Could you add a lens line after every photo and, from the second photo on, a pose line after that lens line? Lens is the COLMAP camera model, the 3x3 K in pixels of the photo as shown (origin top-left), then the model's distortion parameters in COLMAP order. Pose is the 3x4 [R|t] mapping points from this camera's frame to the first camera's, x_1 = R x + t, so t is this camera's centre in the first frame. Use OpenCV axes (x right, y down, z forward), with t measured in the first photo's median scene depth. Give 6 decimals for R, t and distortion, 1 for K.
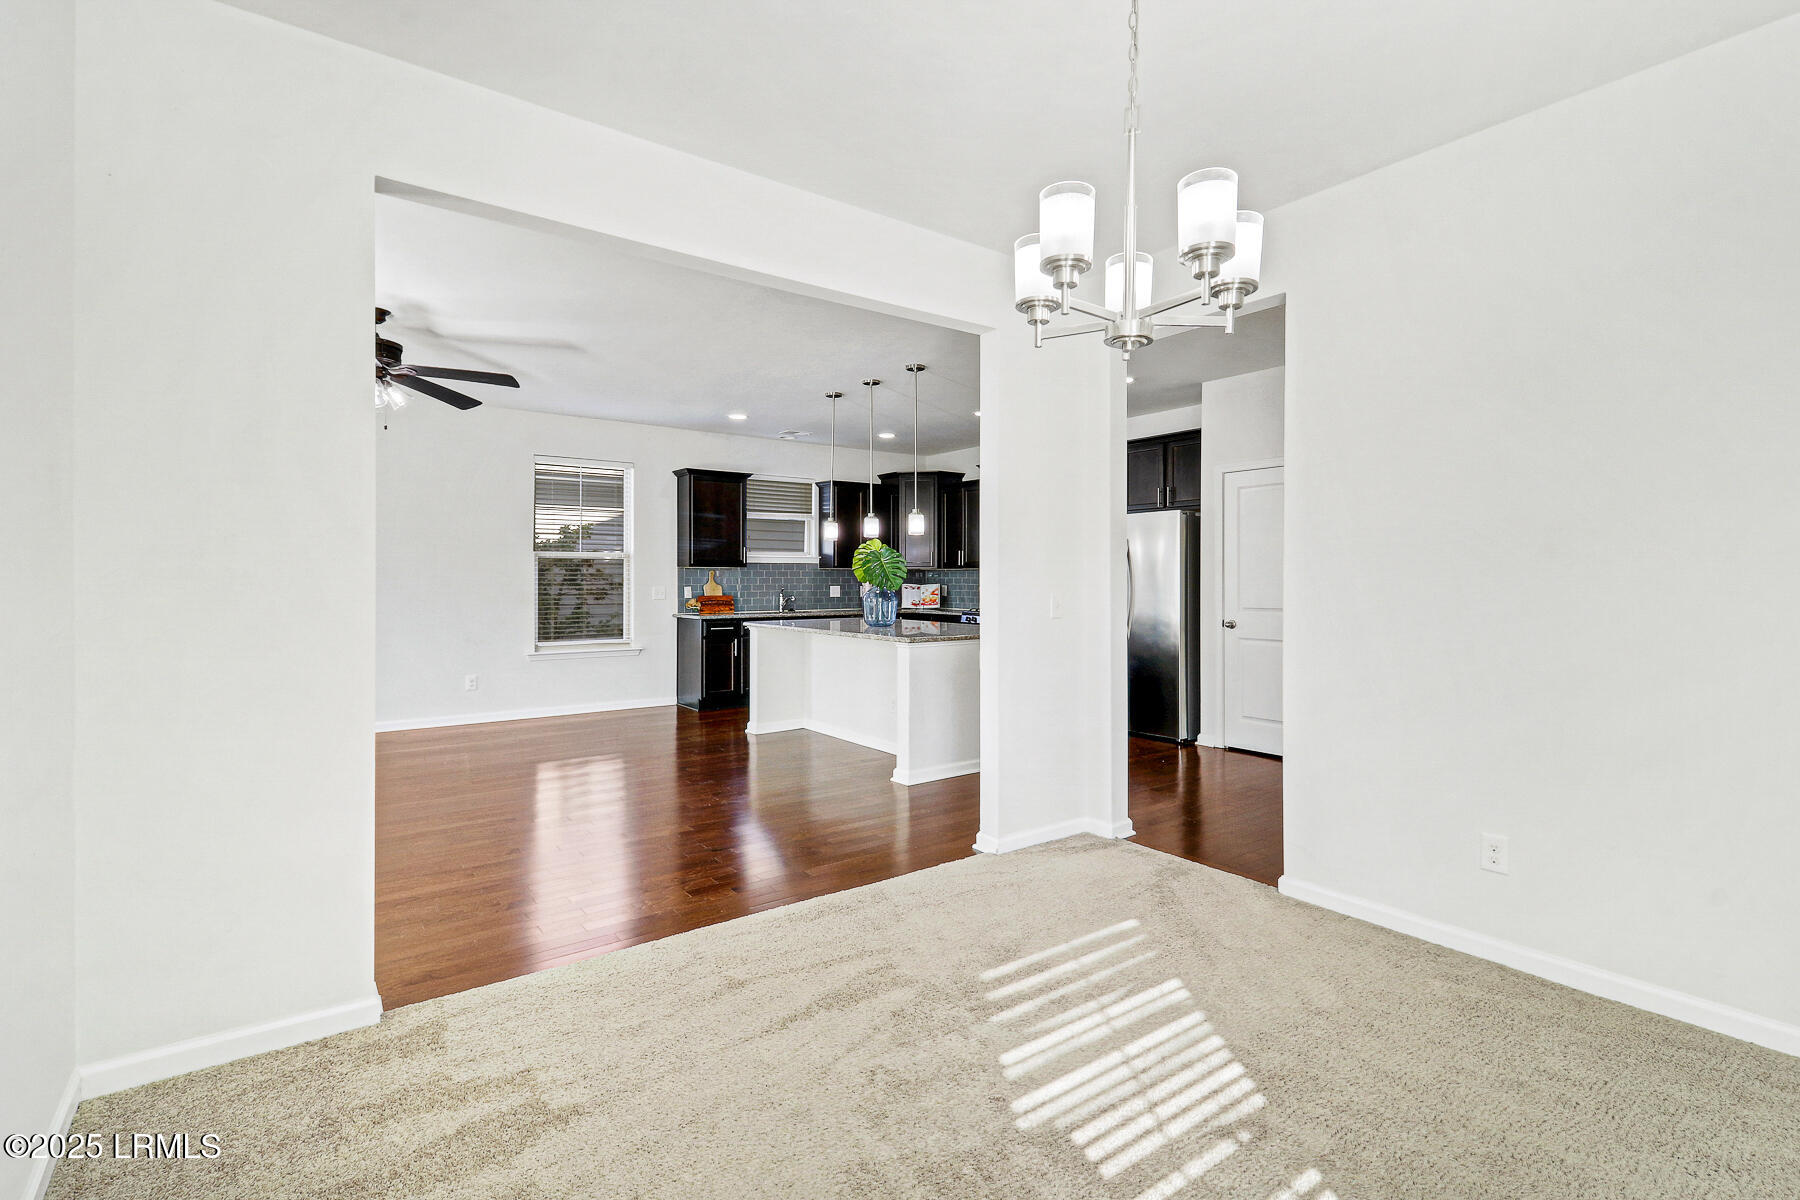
lens RADIAL K [[819.2, 0, 897.5], [0, 819.2, 574.4], [0, 0, 1]] dist [0.003302, 0.000002]
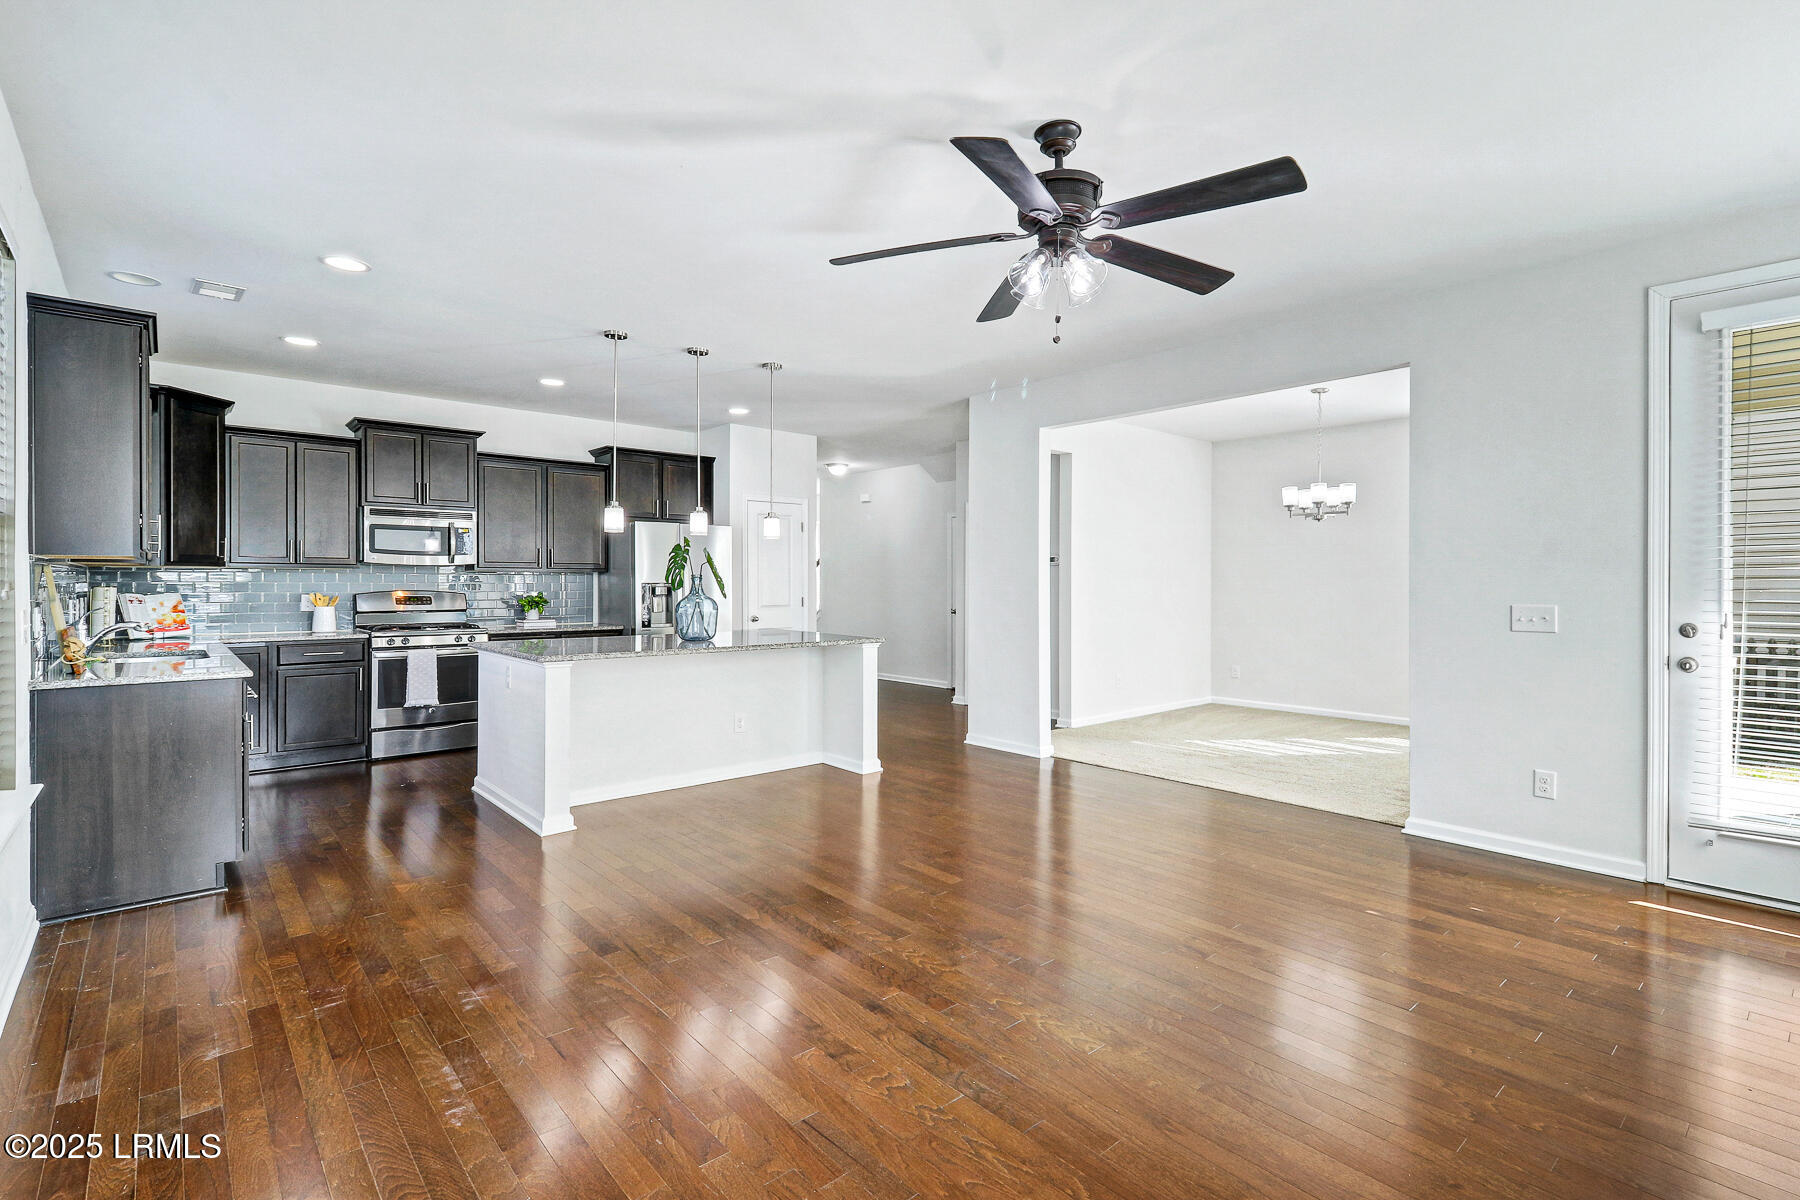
lens RADIAL K [[835.2, 0, 903.1], [0, 835.2, 584.1], [0, 0, 1]] dist [0.031006, -0.017590]
pose [[-0.081866, -0.005218, 0.996630, -0.689348], [-0.007413, 0.999962, 0.004627, -0.001112], [-0.996616, -0.007009, -0.081901, 0.650902]]
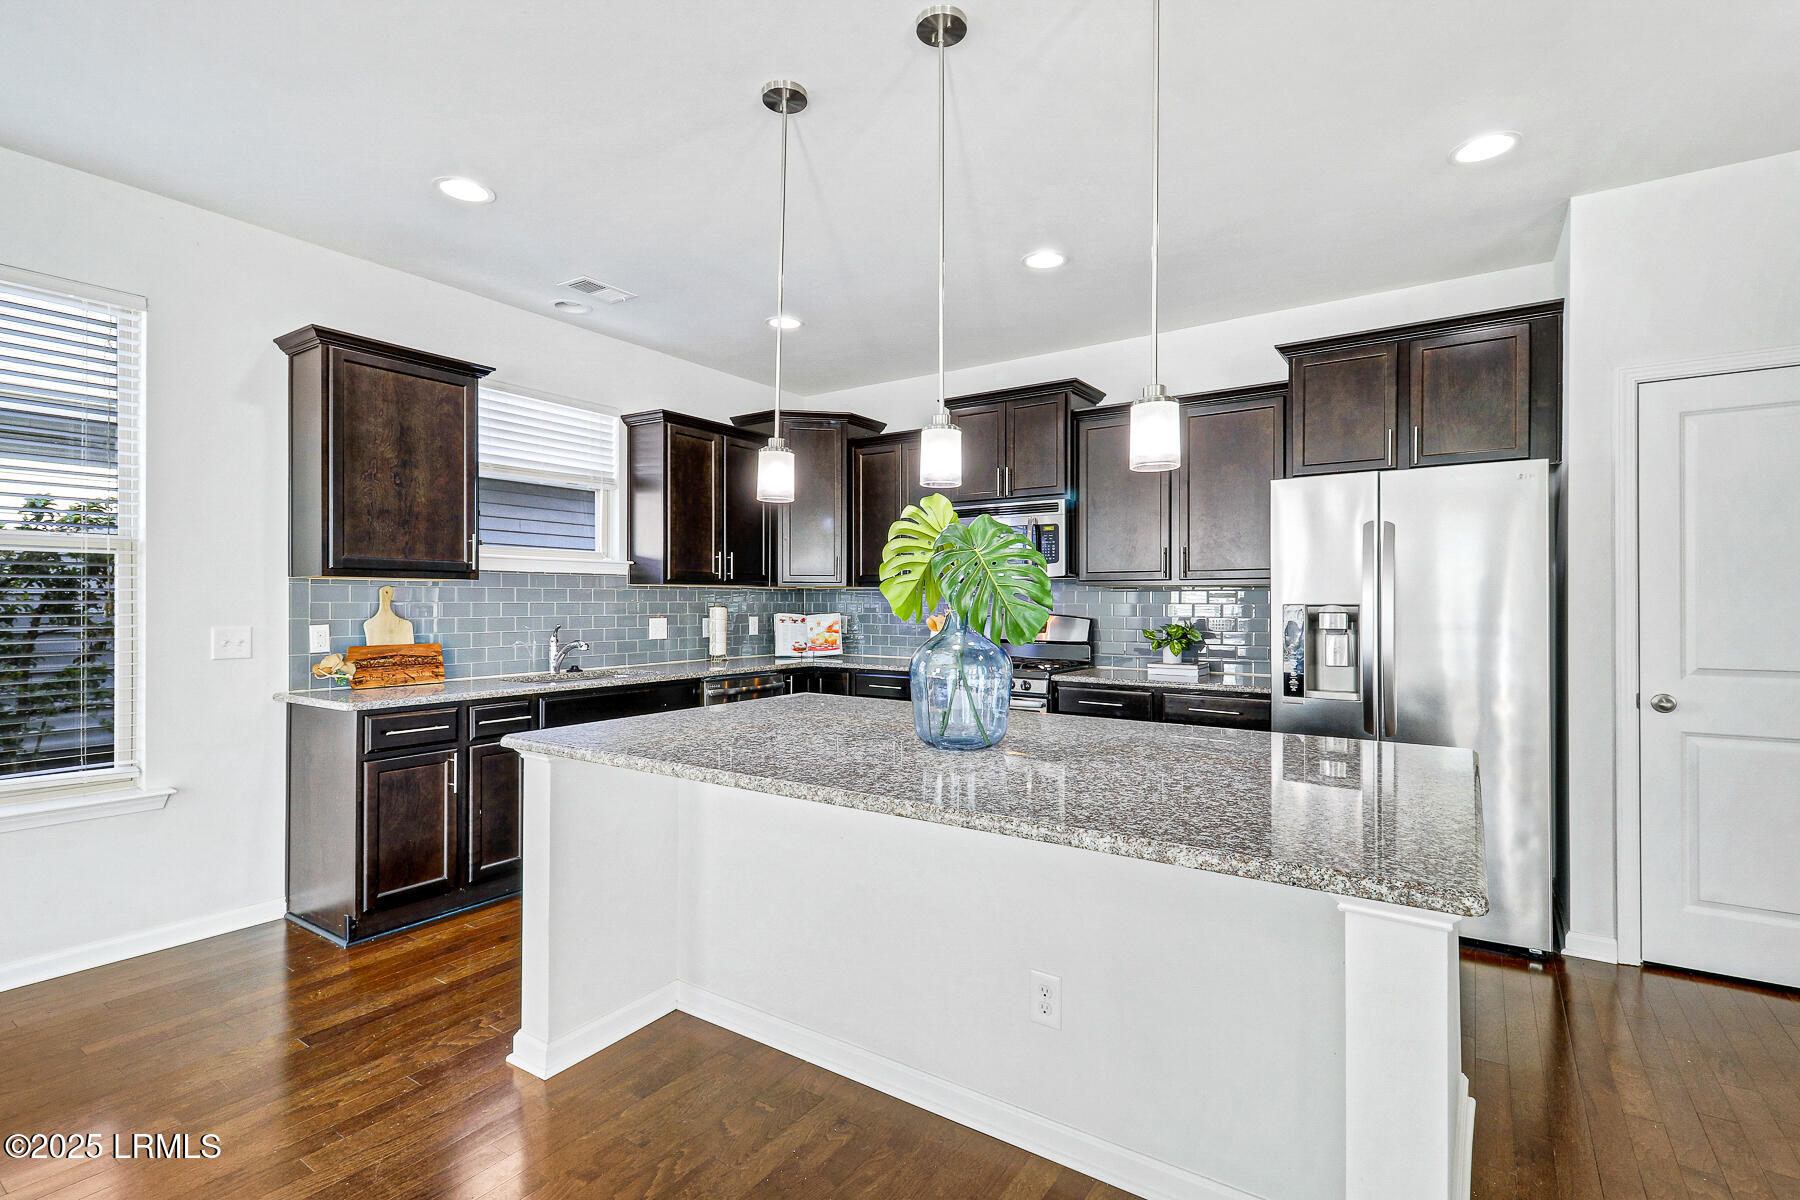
lens RADIAL K [[827.4, 0, 903.6], [0, 827.4, 596.3], [0, 0, 1]] dist [0.013954, -0.000210]
pose [[0.942255, 0.001860, 0.334890, -0.121743], [-0.001409, 0.999998, -0.001590, 0.000693], [-0.334892, 0.001026, 0.942256, 0.517914]]
